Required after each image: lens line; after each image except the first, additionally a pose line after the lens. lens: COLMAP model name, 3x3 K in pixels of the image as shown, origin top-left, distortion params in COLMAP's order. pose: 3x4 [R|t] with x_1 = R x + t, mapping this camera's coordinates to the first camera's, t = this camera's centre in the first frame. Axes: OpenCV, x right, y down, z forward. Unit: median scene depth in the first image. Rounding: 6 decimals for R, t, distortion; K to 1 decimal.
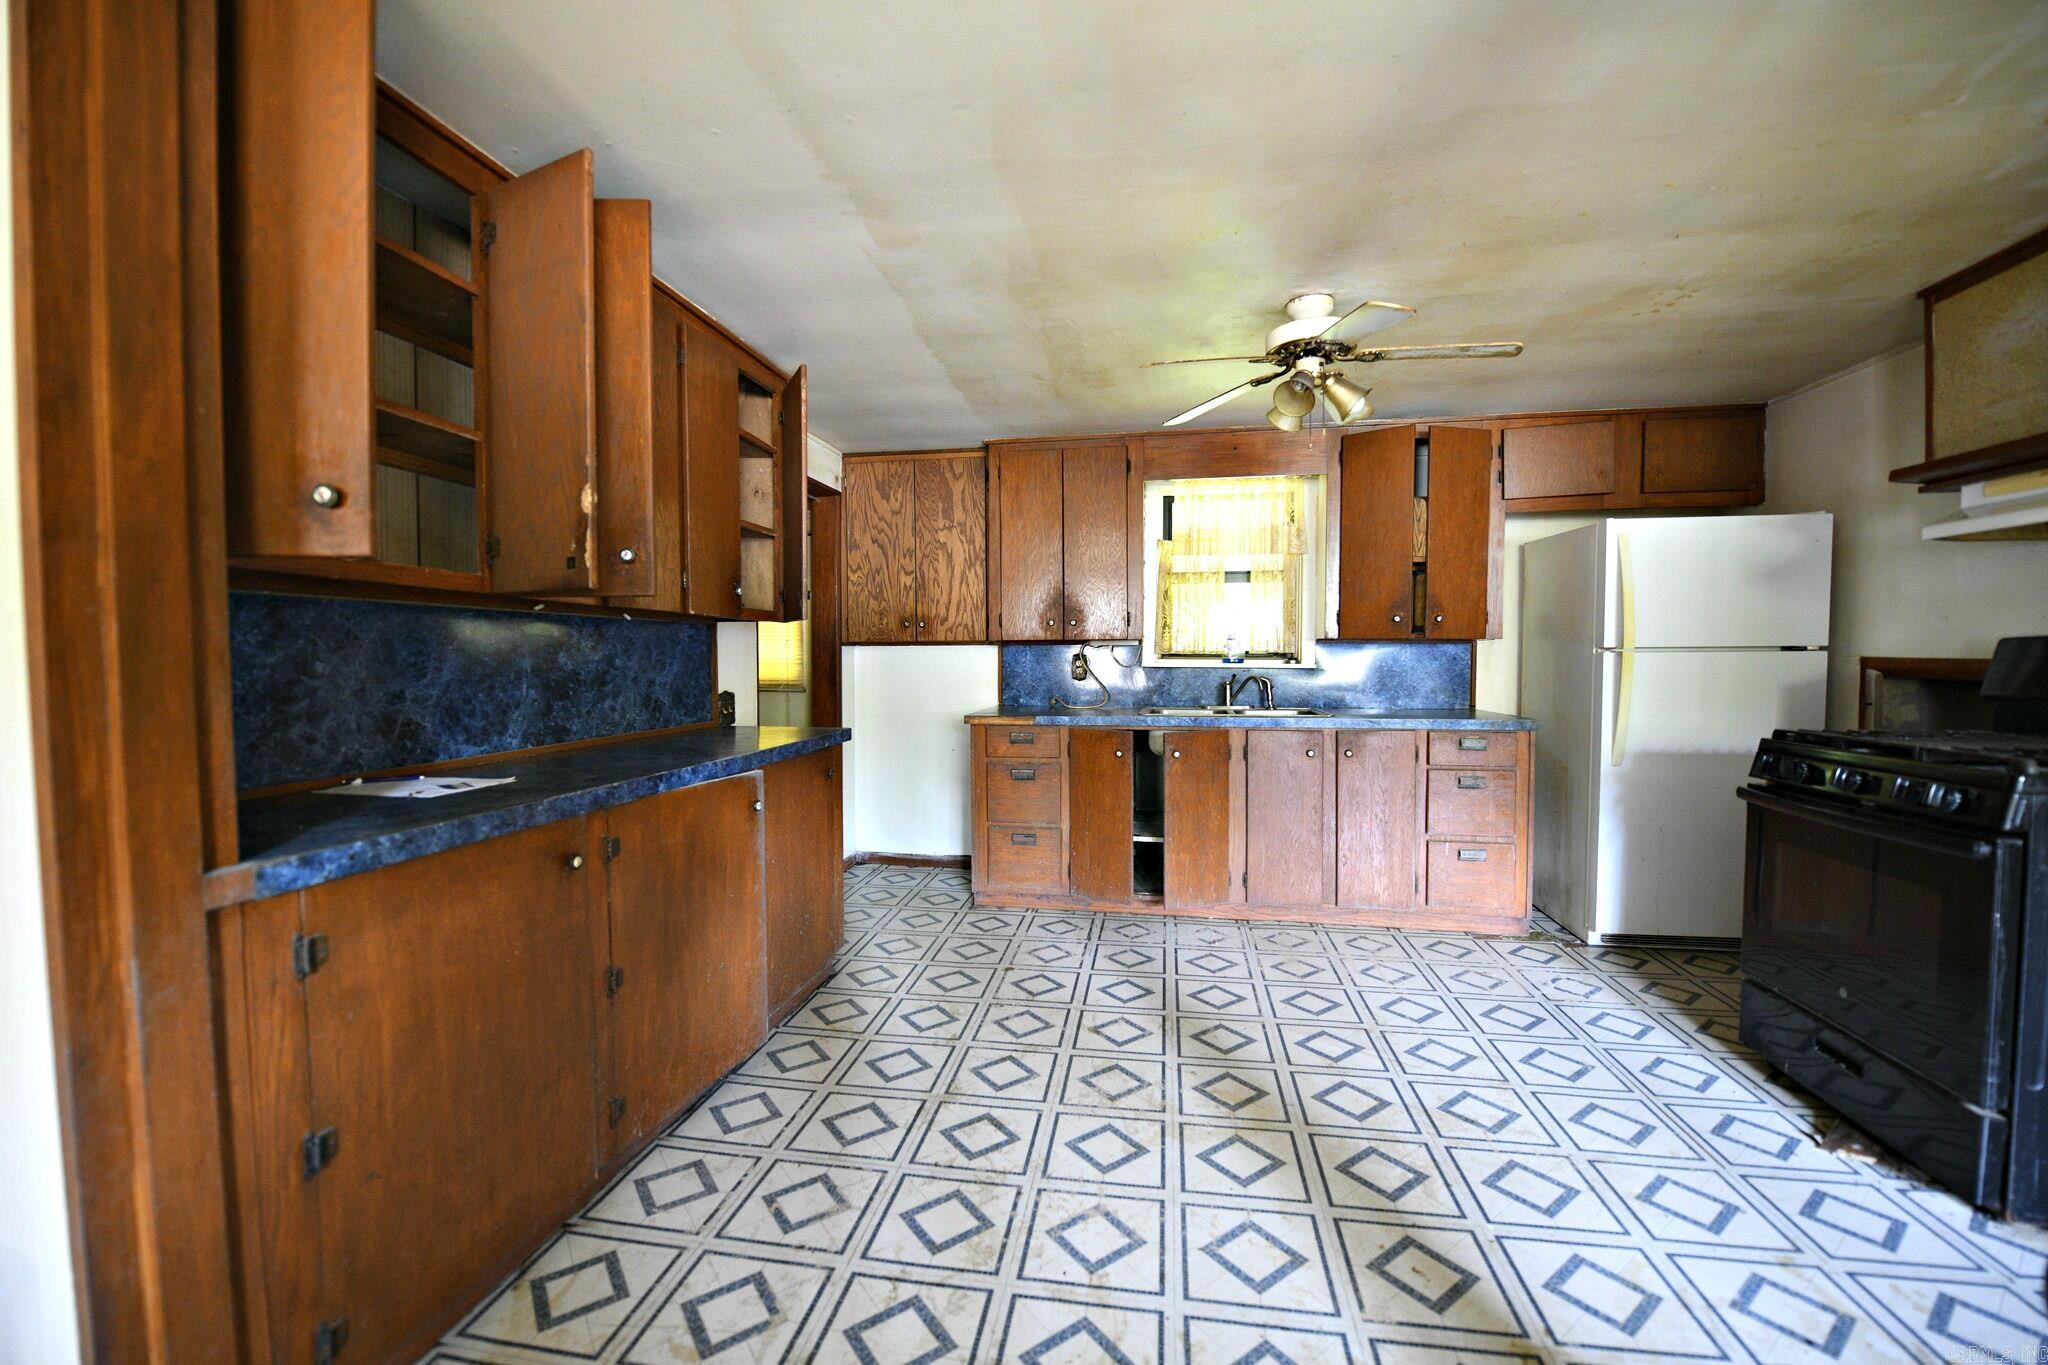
lens RADIAL K [[828.0, 0, 1024.8], [0, 828.0, 684.6], [0, 0, 1]] dist [-0.015941, -0.002529]
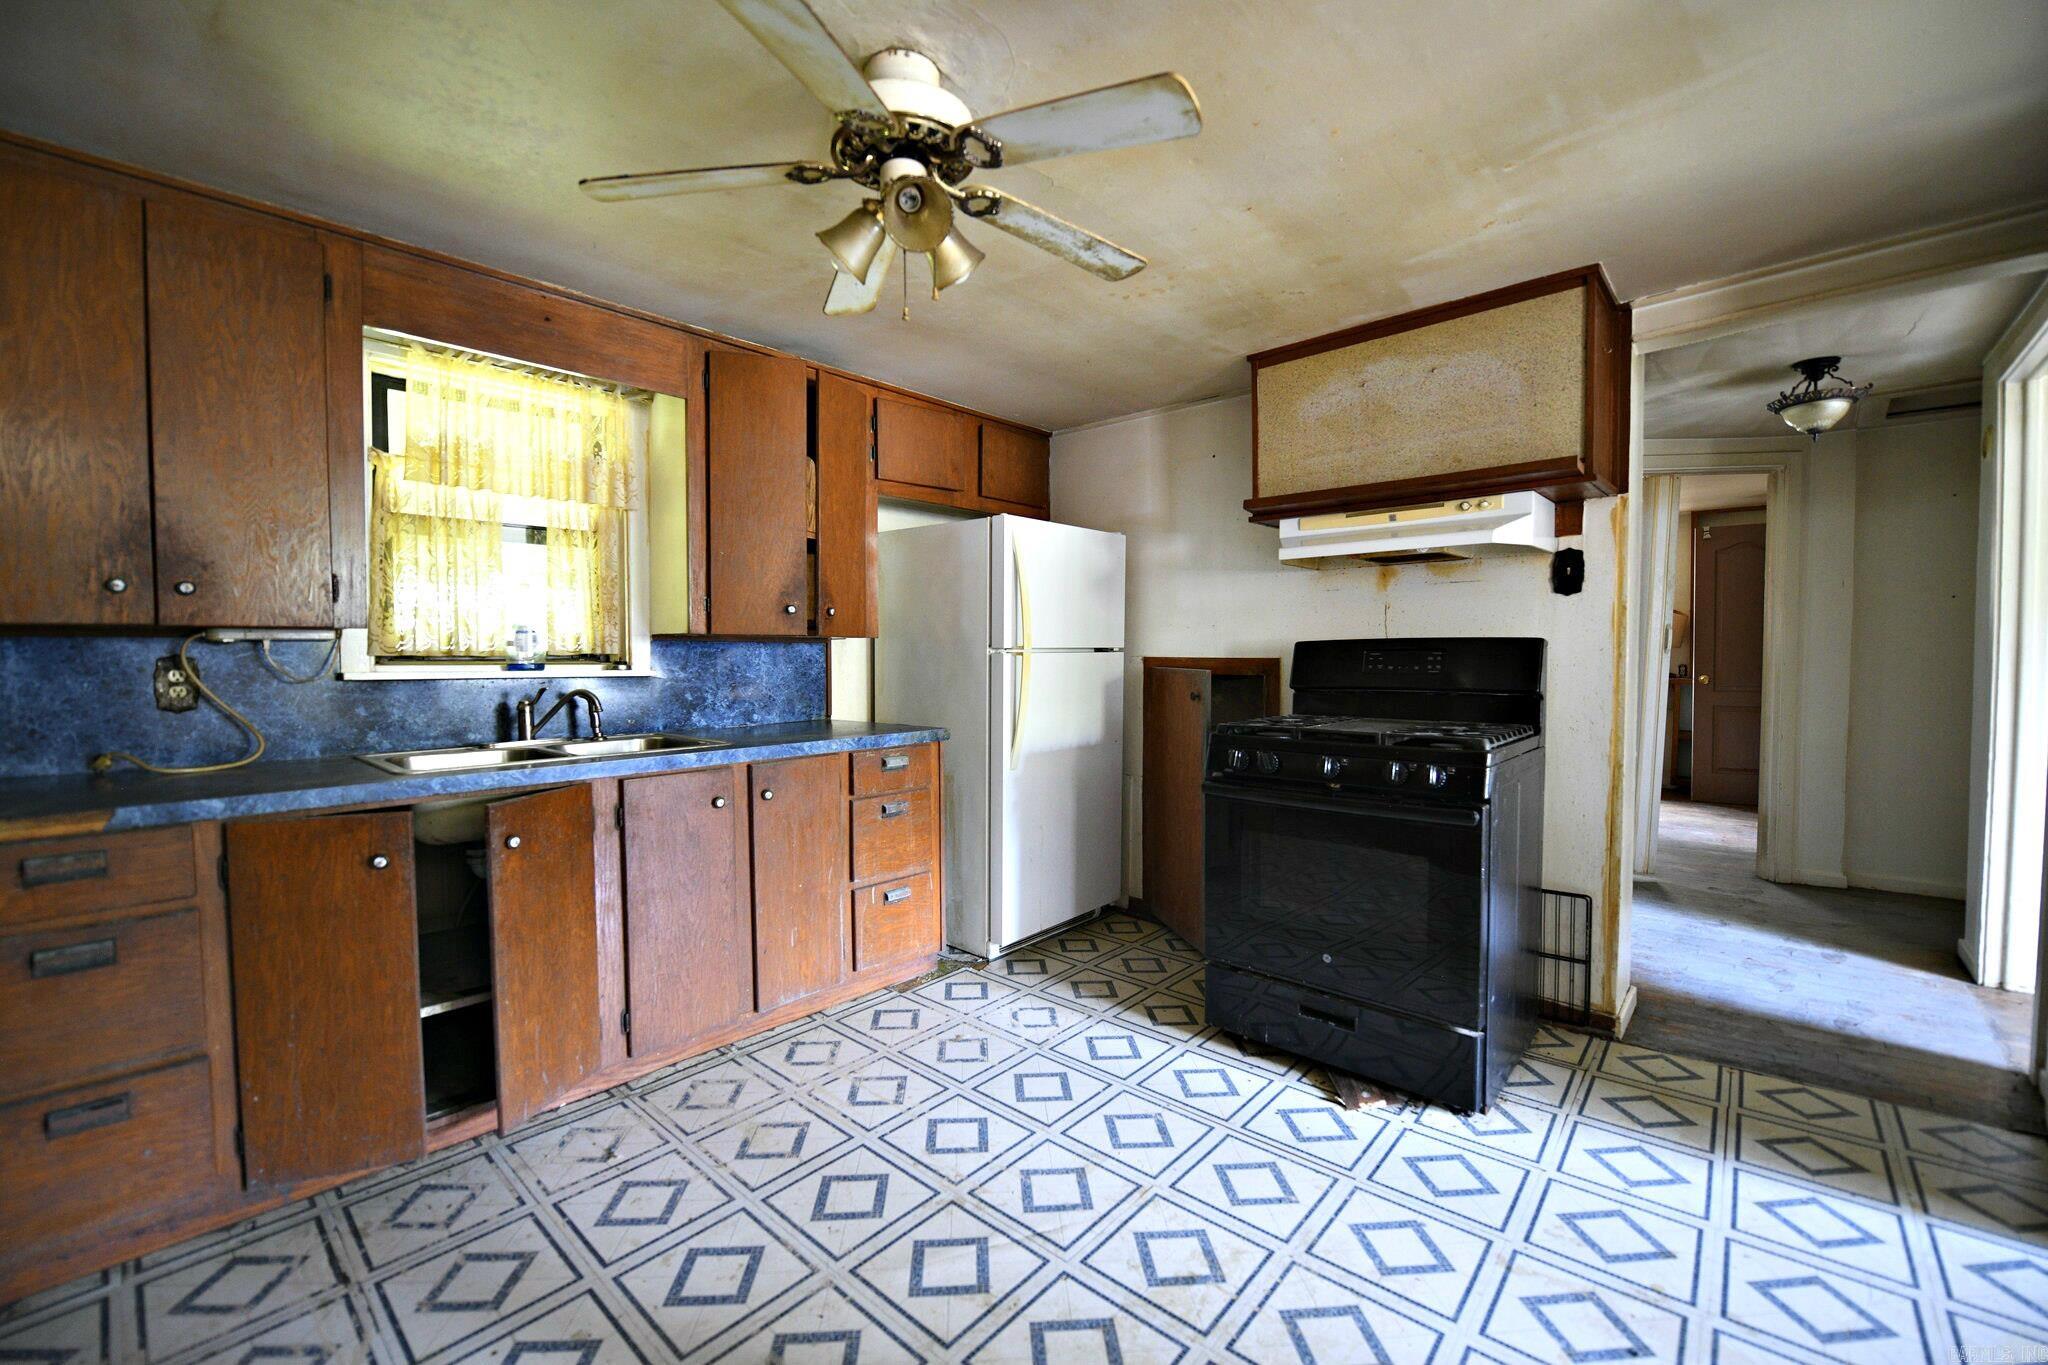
lens RADIAL K [[828.0, 0, 1026.3], [0, 828.0, 684.3], [0, 0, 1]] dist [-0.015941, -0.002529]
pose [[0.529416, -0.030917, 0.847799, -0.125259], [0.033294, 0.999323, 0.015652, -0.021845], [-0.847709, 0.019940, 0.530087, 0.591480]]
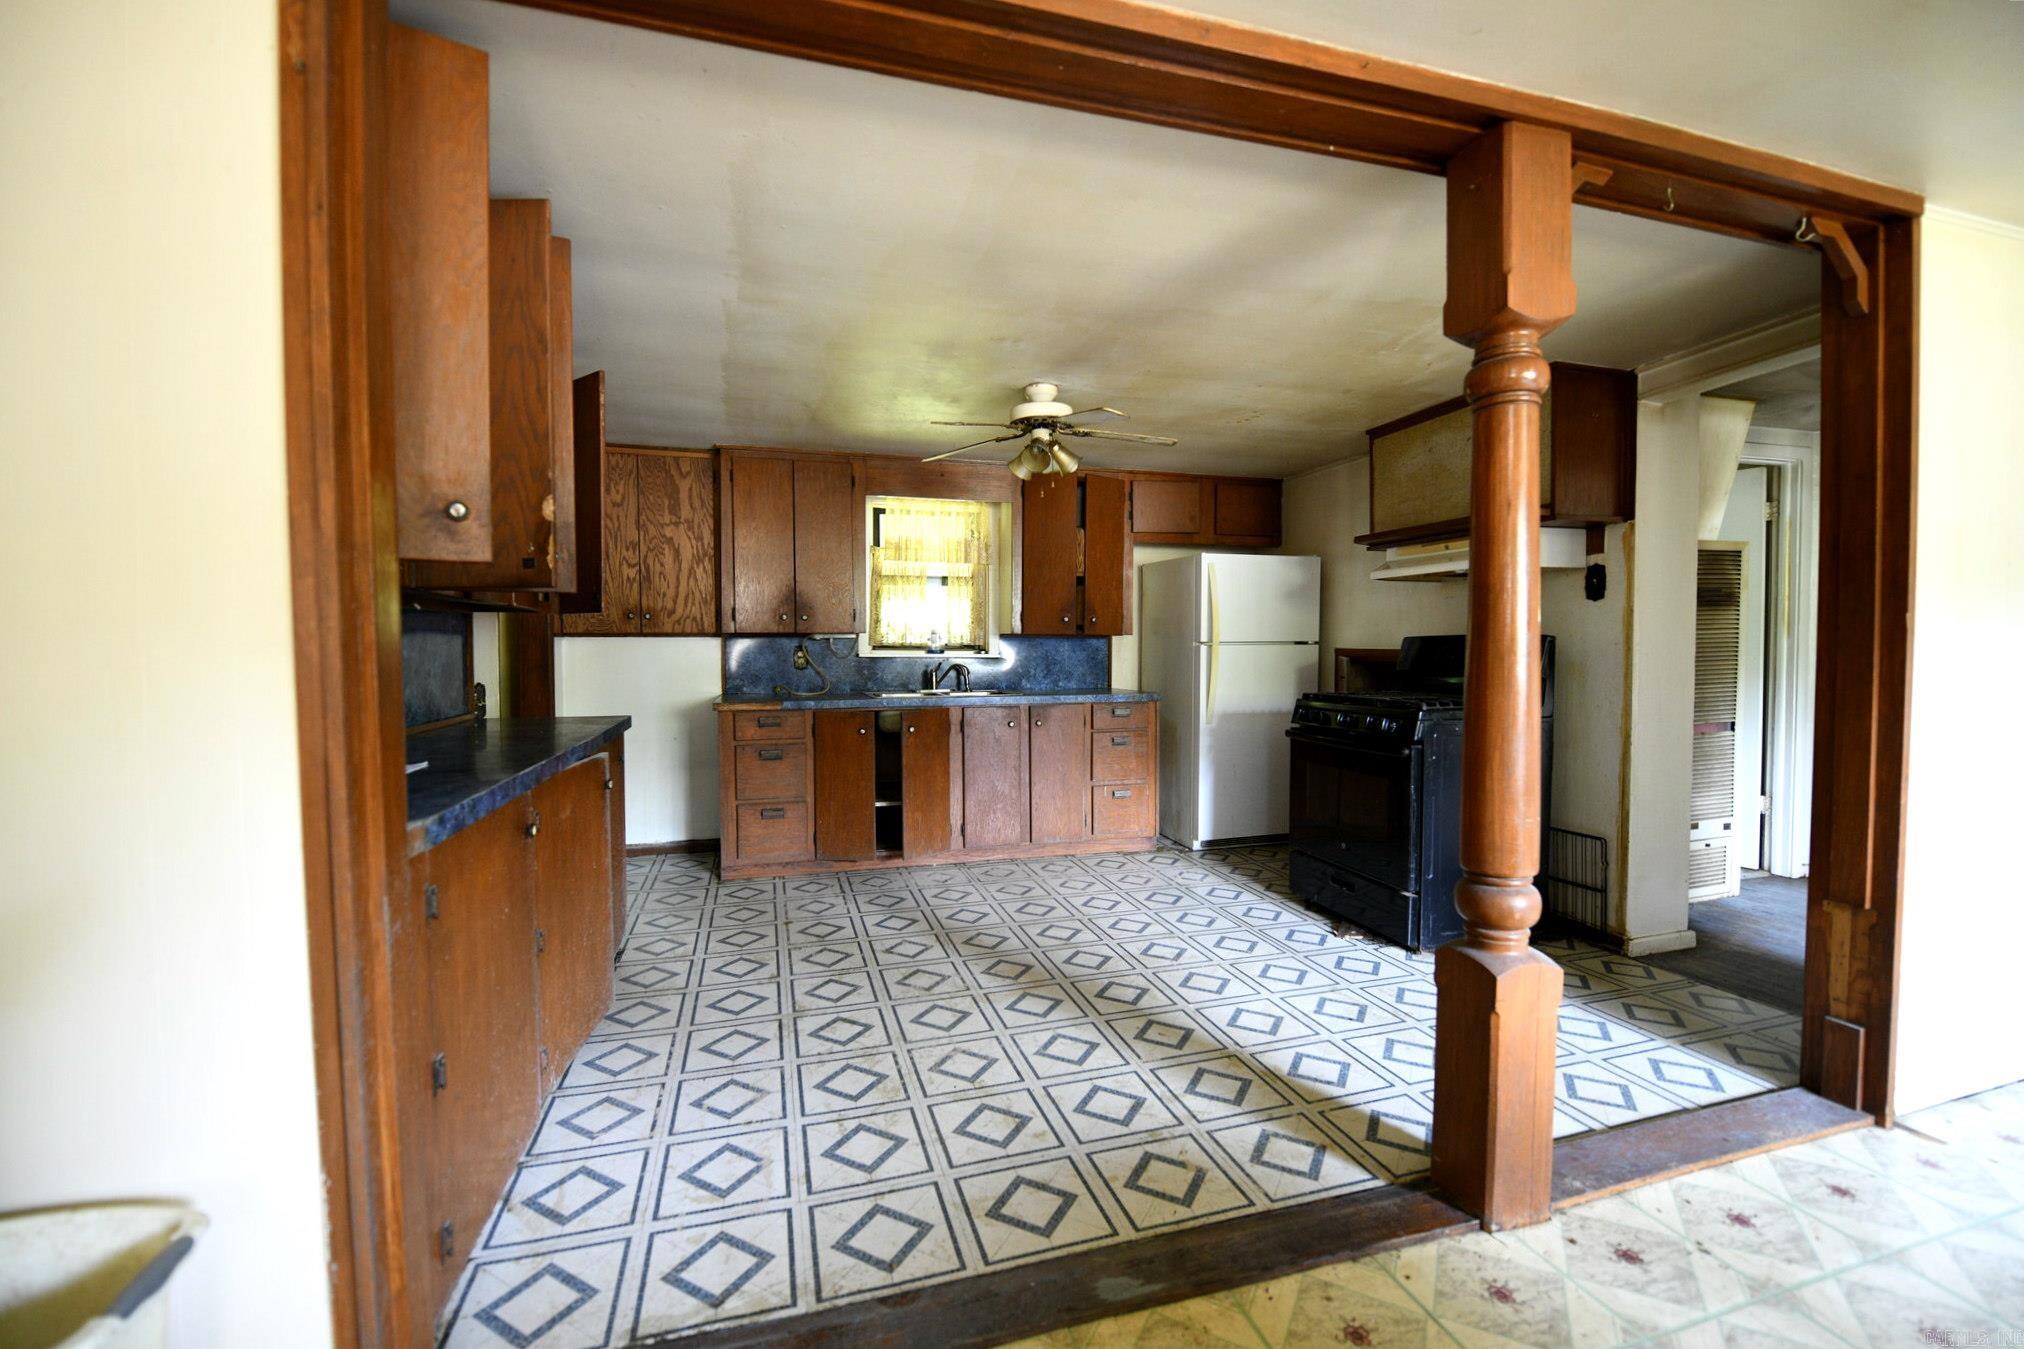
lens RADIAL K [[818.3, 0, 1013.6], [0, 818.3, 680.2], [0, 0, 1]] dist [-0.015941, -0.002529]
pose [[0.895153, -0.016099, 0.445468, -0.292621], [0.014341, 0.999870, 0.007318, 0.008523], [-0.445528, -0.000163, 0.895268, -0.180367]]
